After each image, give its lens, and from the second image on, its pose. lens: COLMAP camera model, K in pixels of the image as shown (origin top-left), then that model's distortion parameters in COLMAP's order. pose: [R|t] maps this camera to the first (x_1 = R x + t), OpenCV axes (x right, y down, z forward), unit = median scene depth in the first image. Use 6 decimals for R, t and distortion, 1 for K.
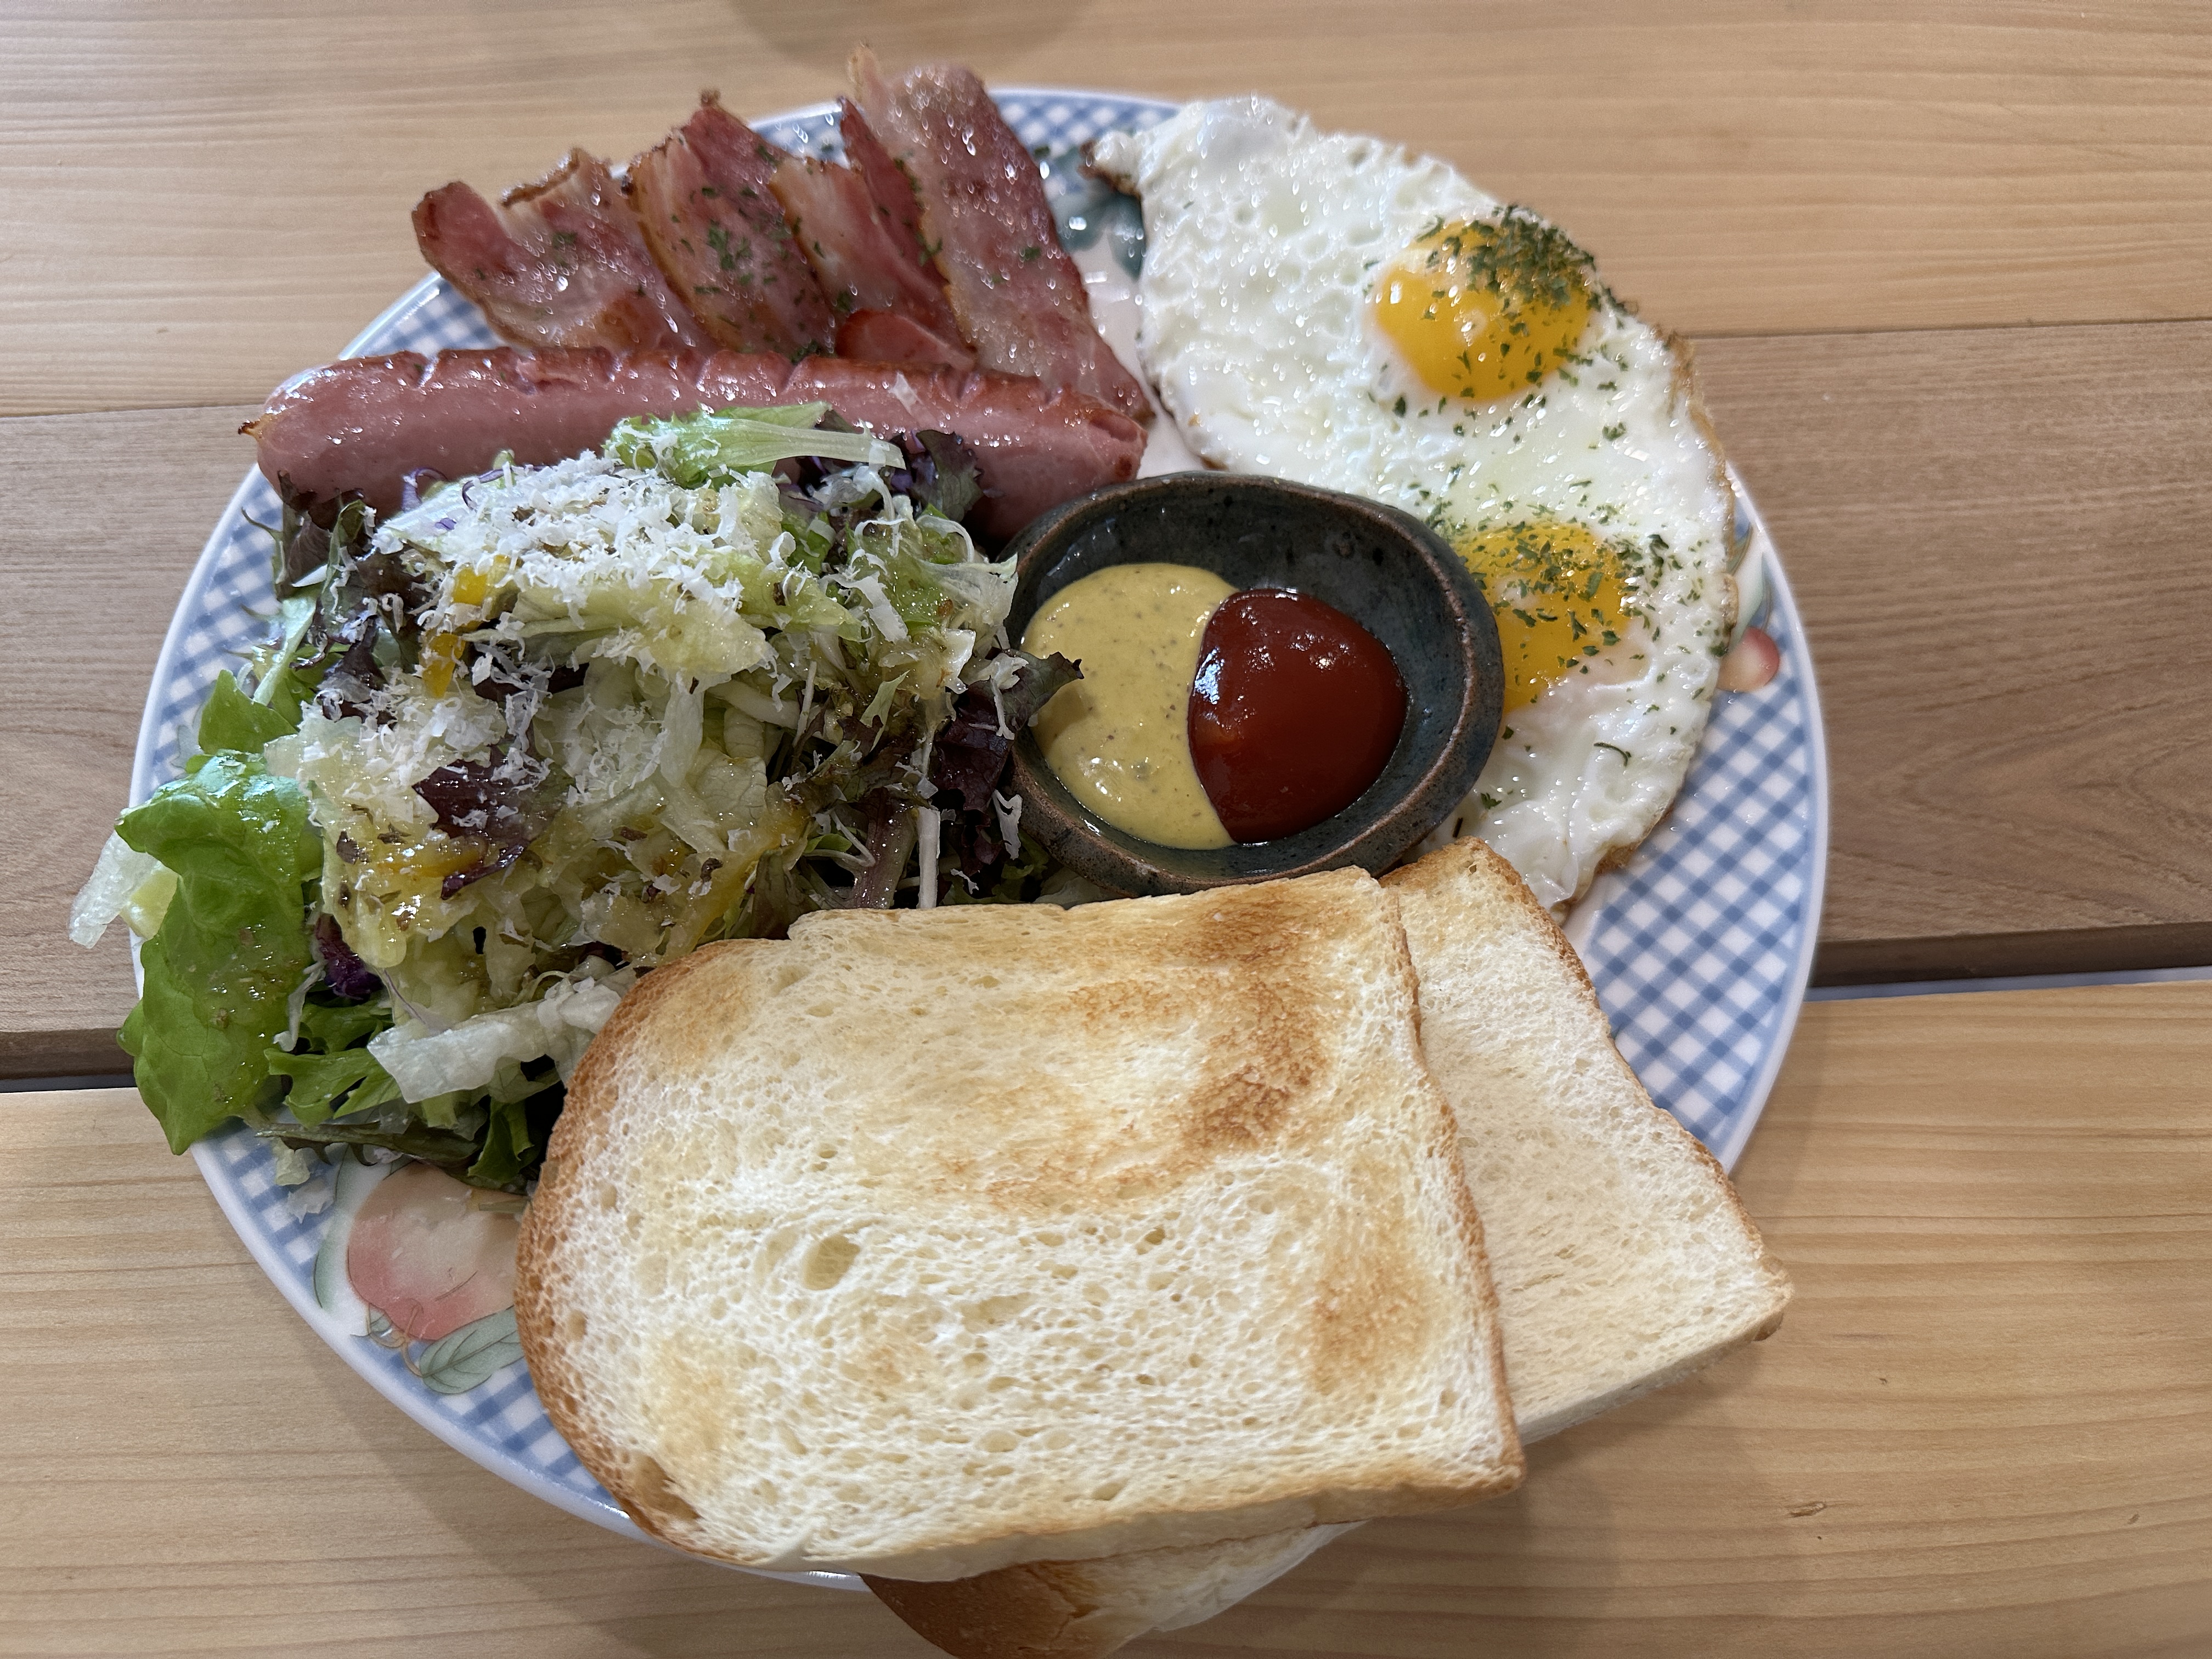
lens RADIAL K [[1532.6, 0, 1106.0], [0, 1532.6, 829.5], [0, 0, 1]] dist [0.212975, -0.379227]
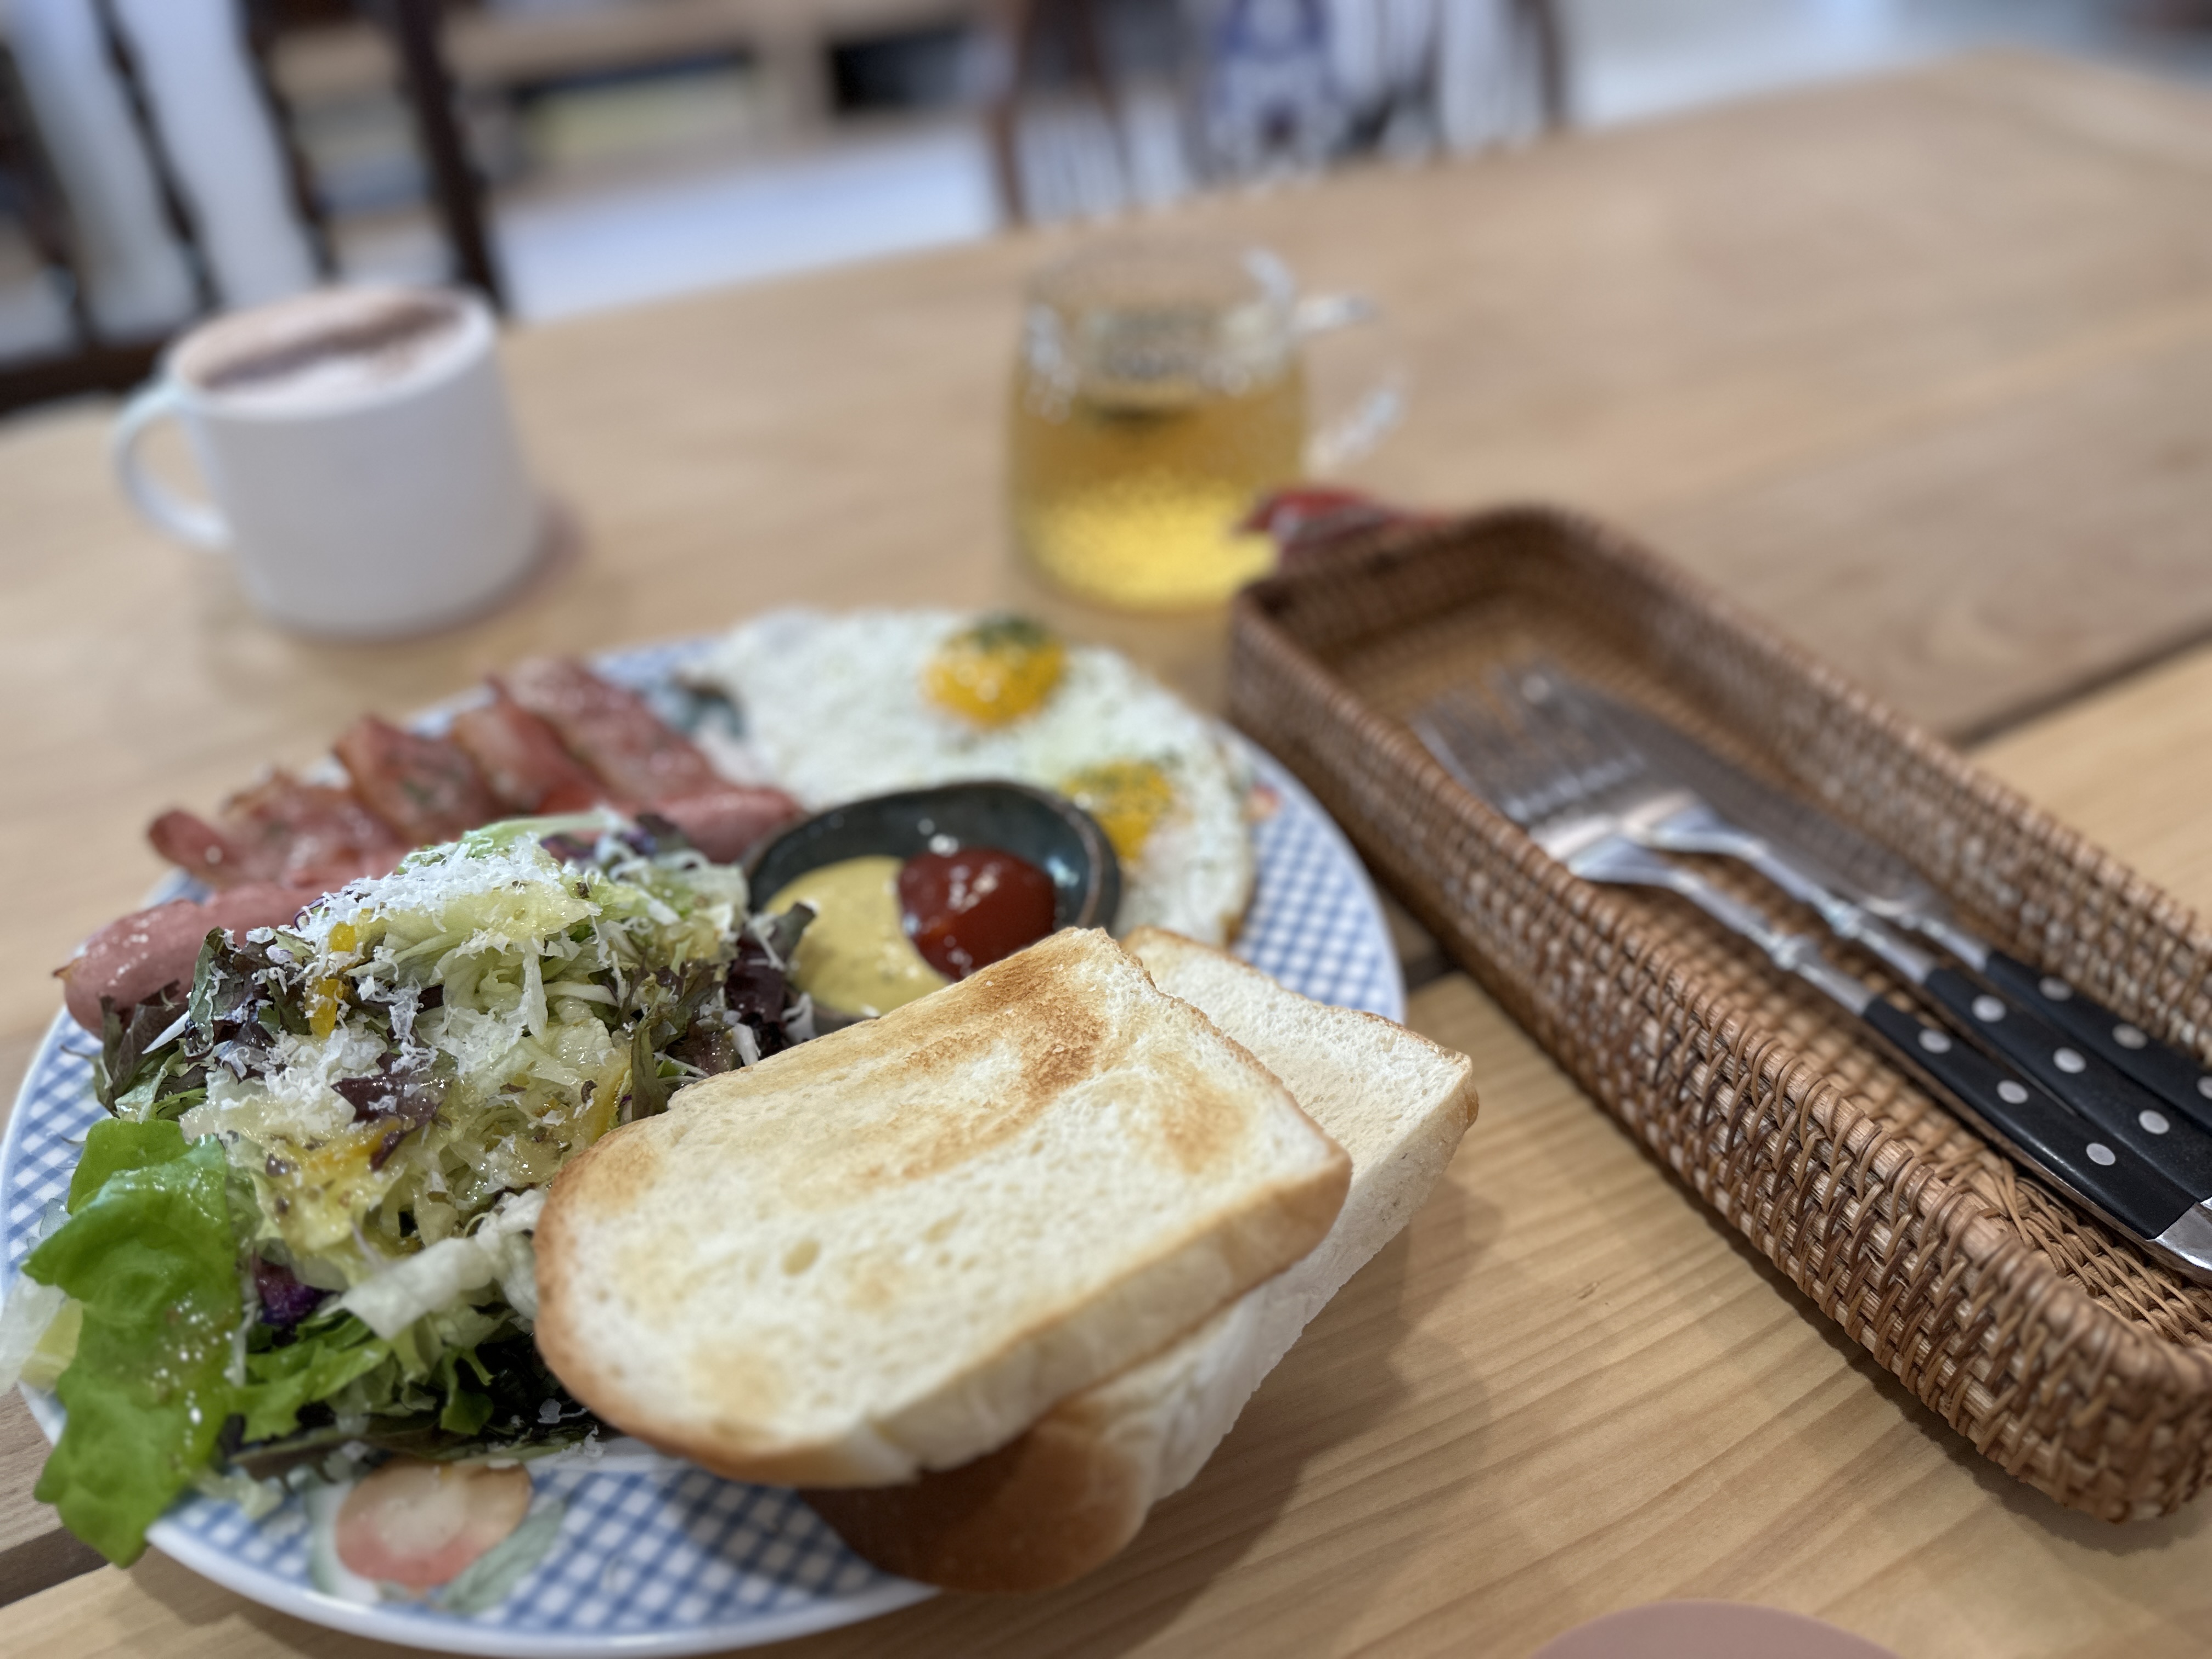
lens RADIAL K [[1546.6, 0, 1106.0], [0, 1546.6, 829.5], [0, 0, 1]] dist [0.044026, -0.045635]
pose [[0.899378, -0.282153, 0.333929, -0.239649], [0.402148, 0.833528, -0.378824, 0.483947], [-0.171453, 0.474995, 0.863124, -0.225114]]
